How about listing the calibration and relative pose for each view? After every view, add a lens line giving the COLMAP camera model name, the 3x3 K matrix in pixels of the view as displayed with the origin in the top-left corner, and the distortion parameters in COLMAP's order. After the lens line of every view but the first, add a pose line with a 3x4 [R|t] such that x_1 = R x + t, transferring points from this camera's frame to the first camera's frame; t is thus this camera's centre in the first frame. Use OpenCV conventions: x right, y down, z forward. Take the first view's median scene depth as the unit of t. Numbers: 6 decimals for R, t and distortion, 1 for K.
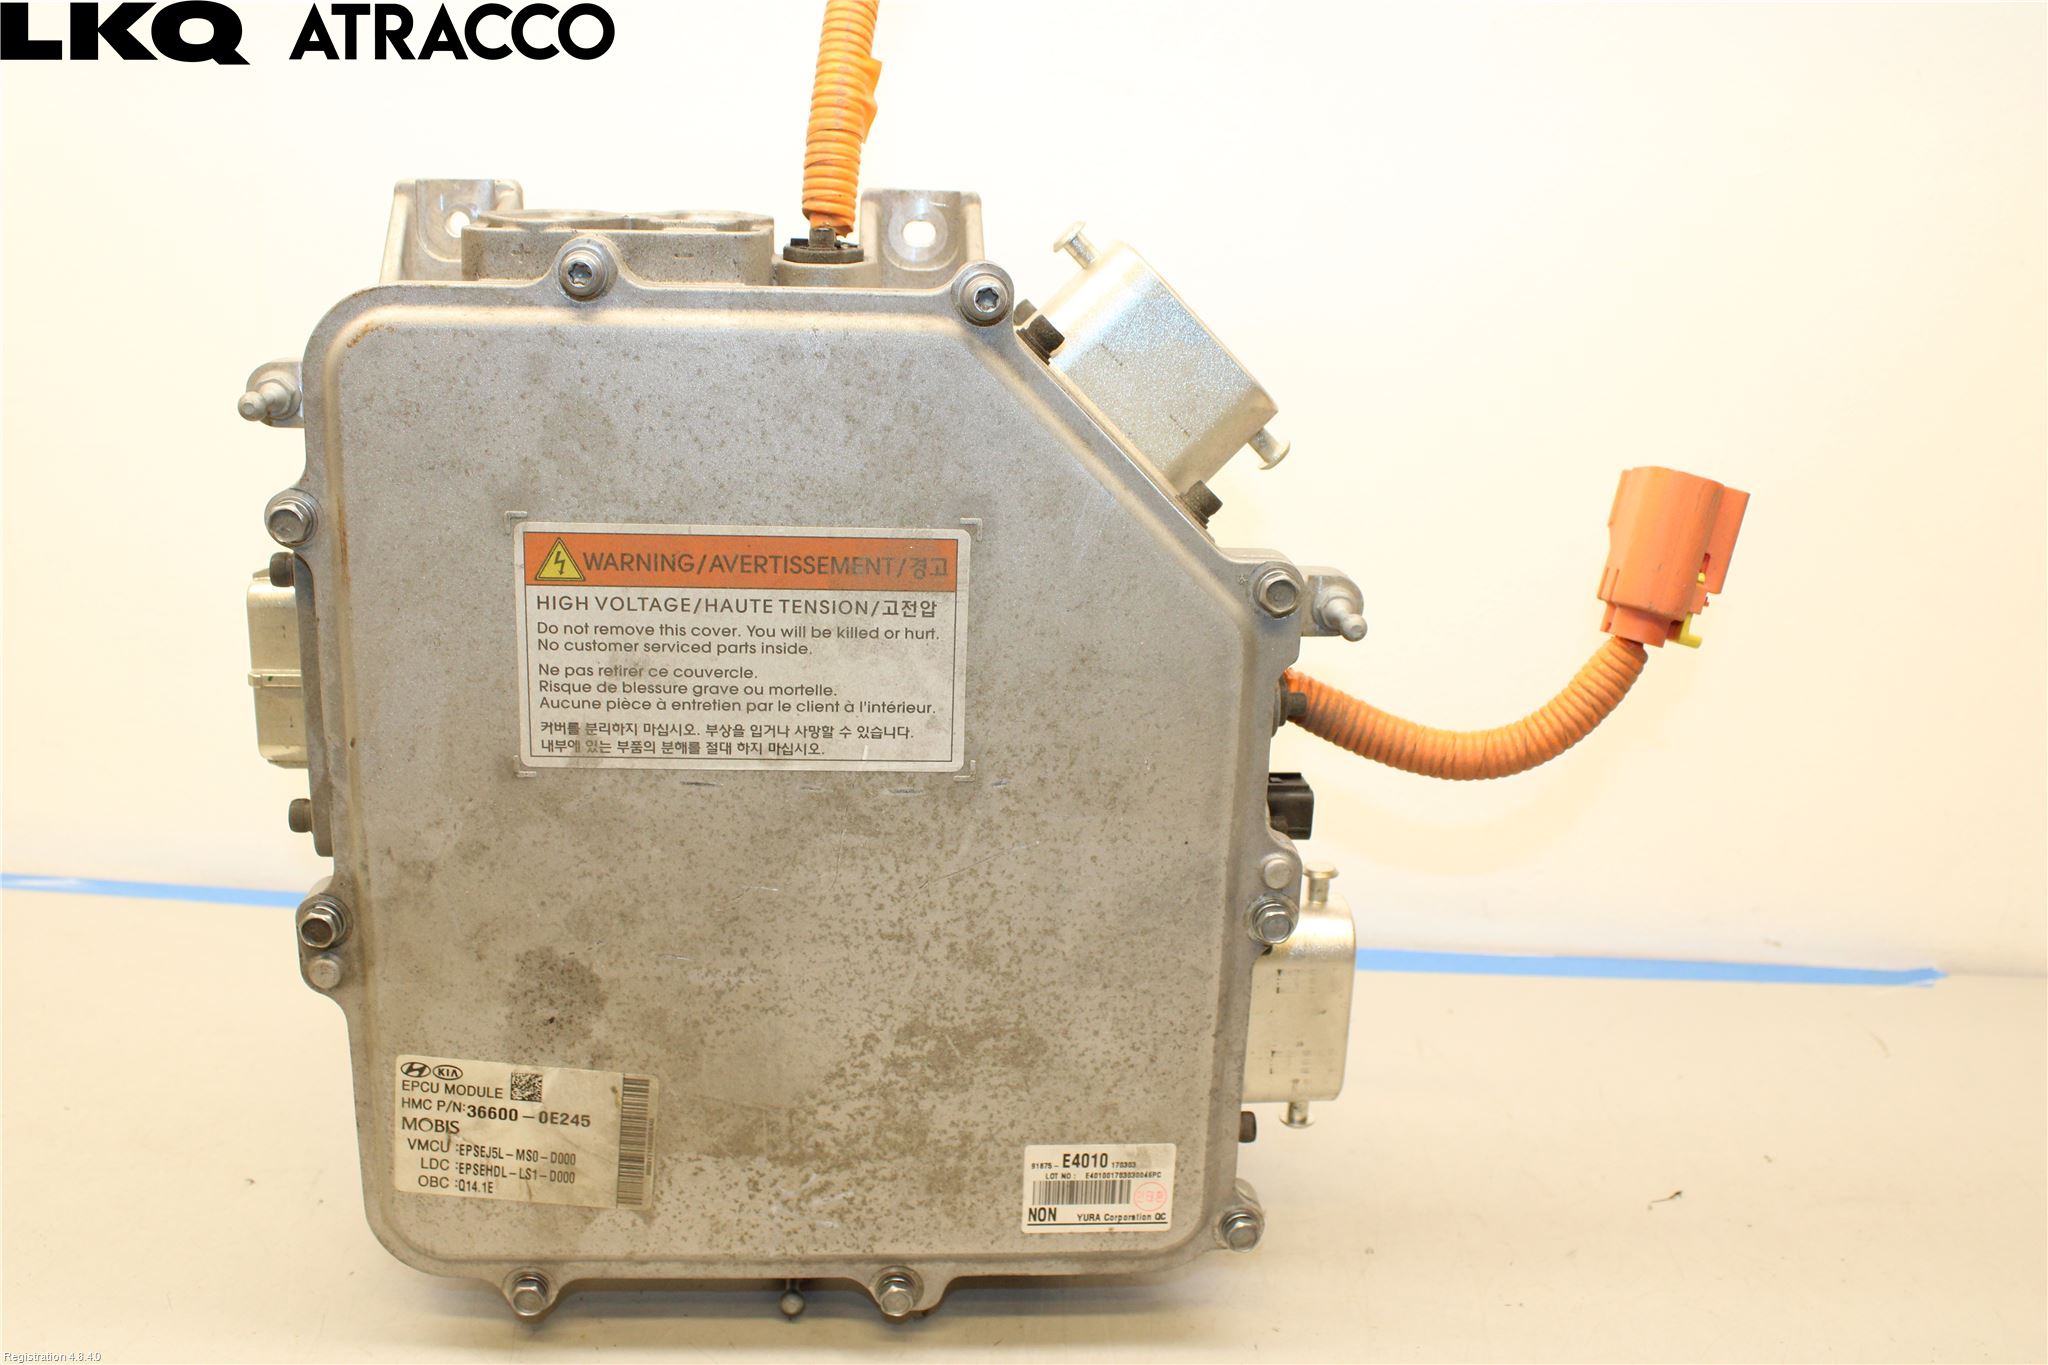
lens RADIAL K [[1889.9, 0, 1024.0], [0, 1889.9, 682.5], [0, 0, 1]] dist [-0.170646, 0.158471]
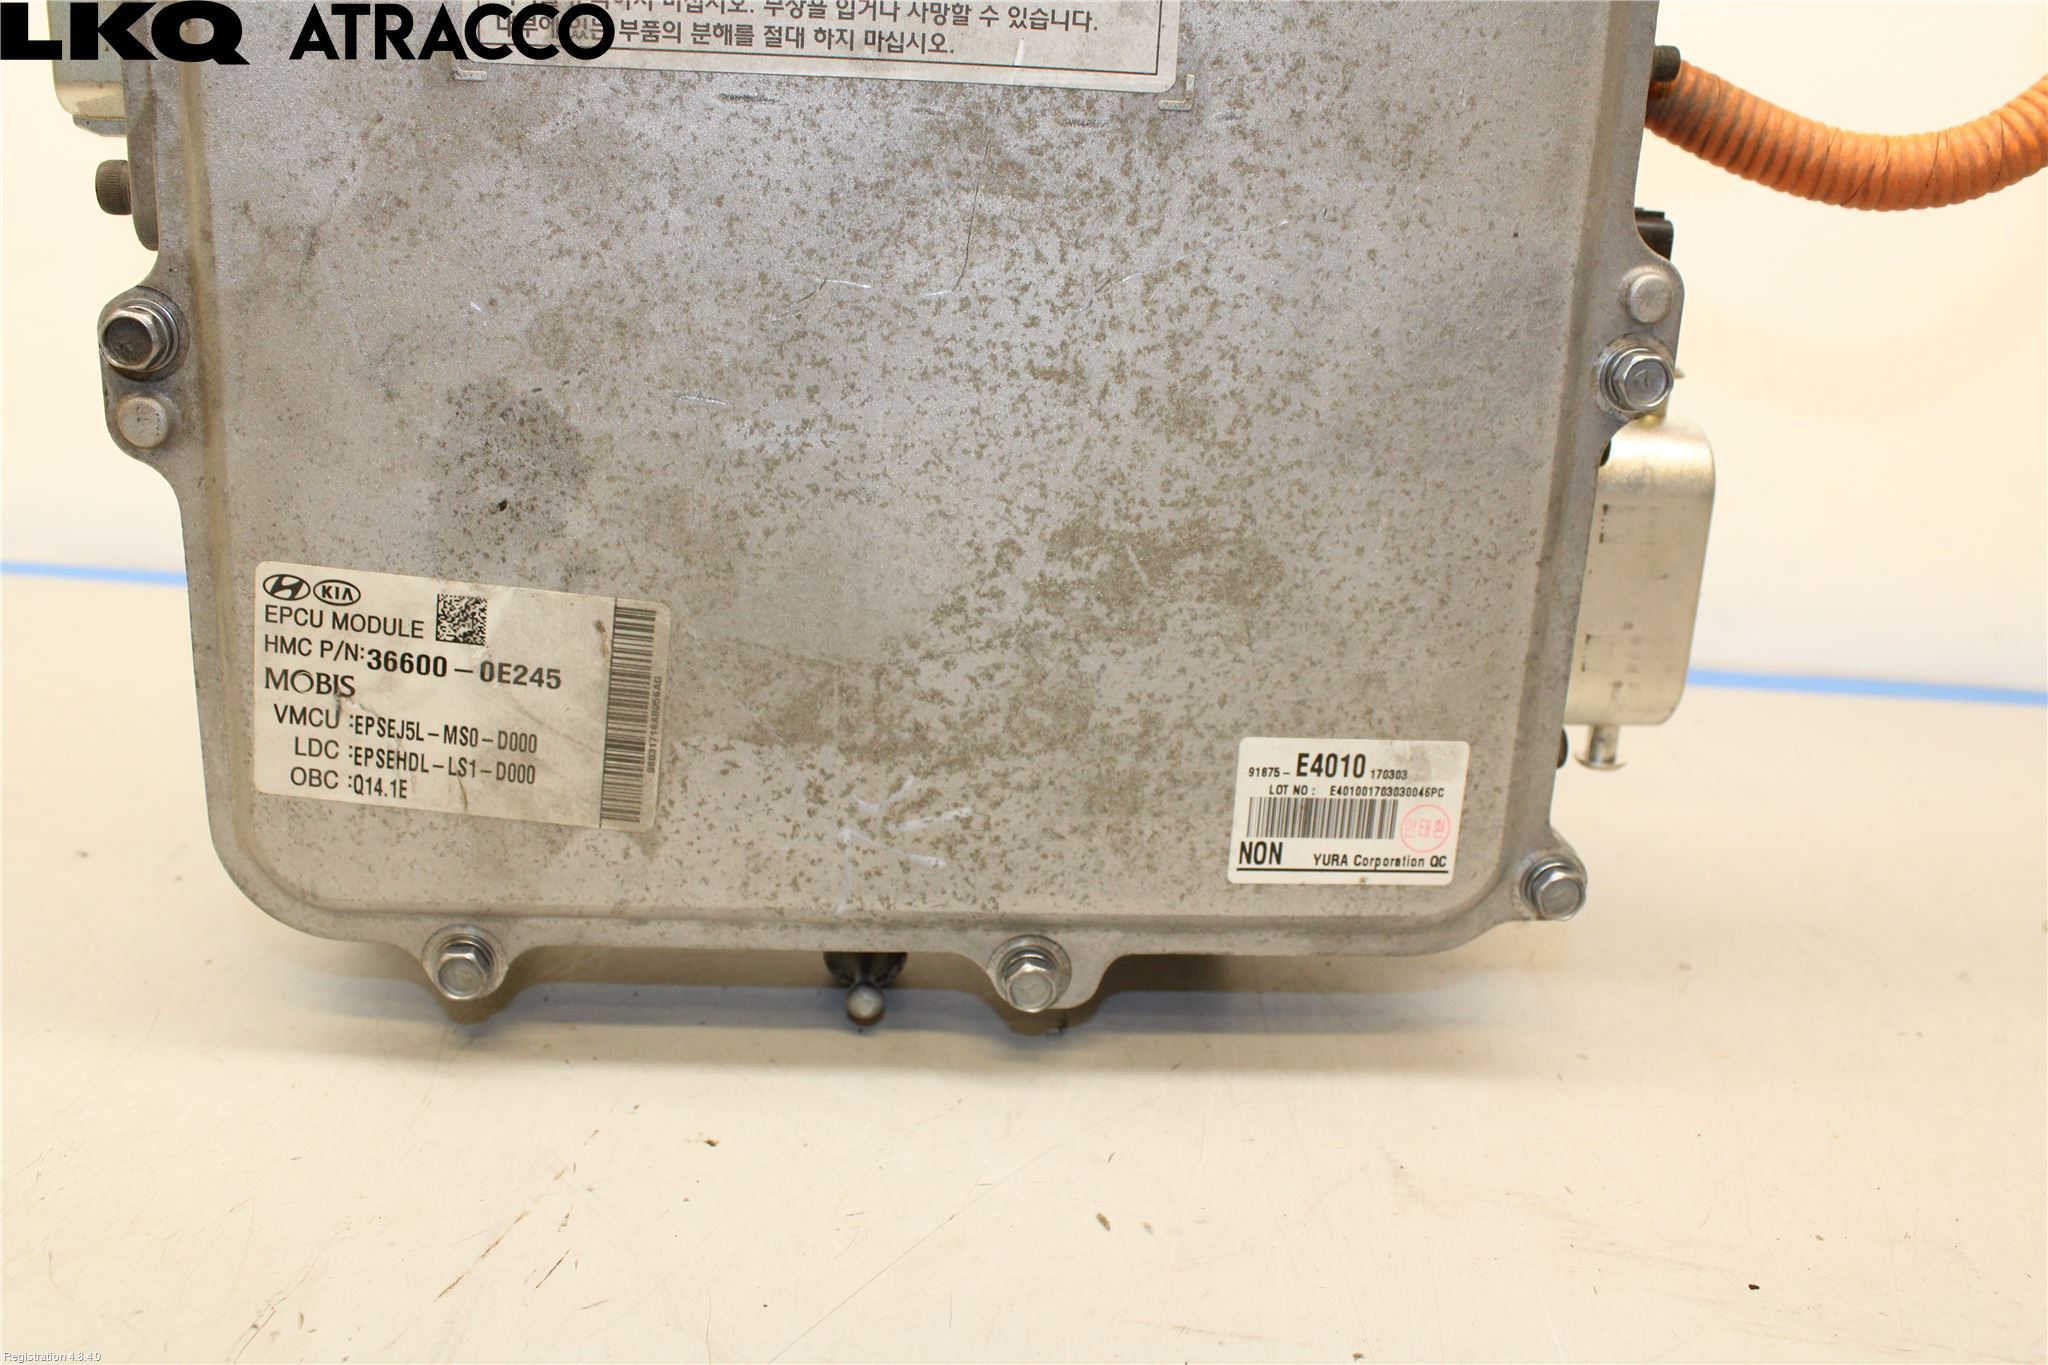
lens RADIAL K [[1889.9, 0, 1024.0], [0, 1889.9, 682.5], [0, 0, 1]] dist [-0.170646, 0.158471]
pose [[0.999883, 0.015275, -0.001039, -0.075051], [-0.015229, 0.999273, 0.034946, 0.212140], [0.001572, -0.034926, 0.999389, 0.363100]]
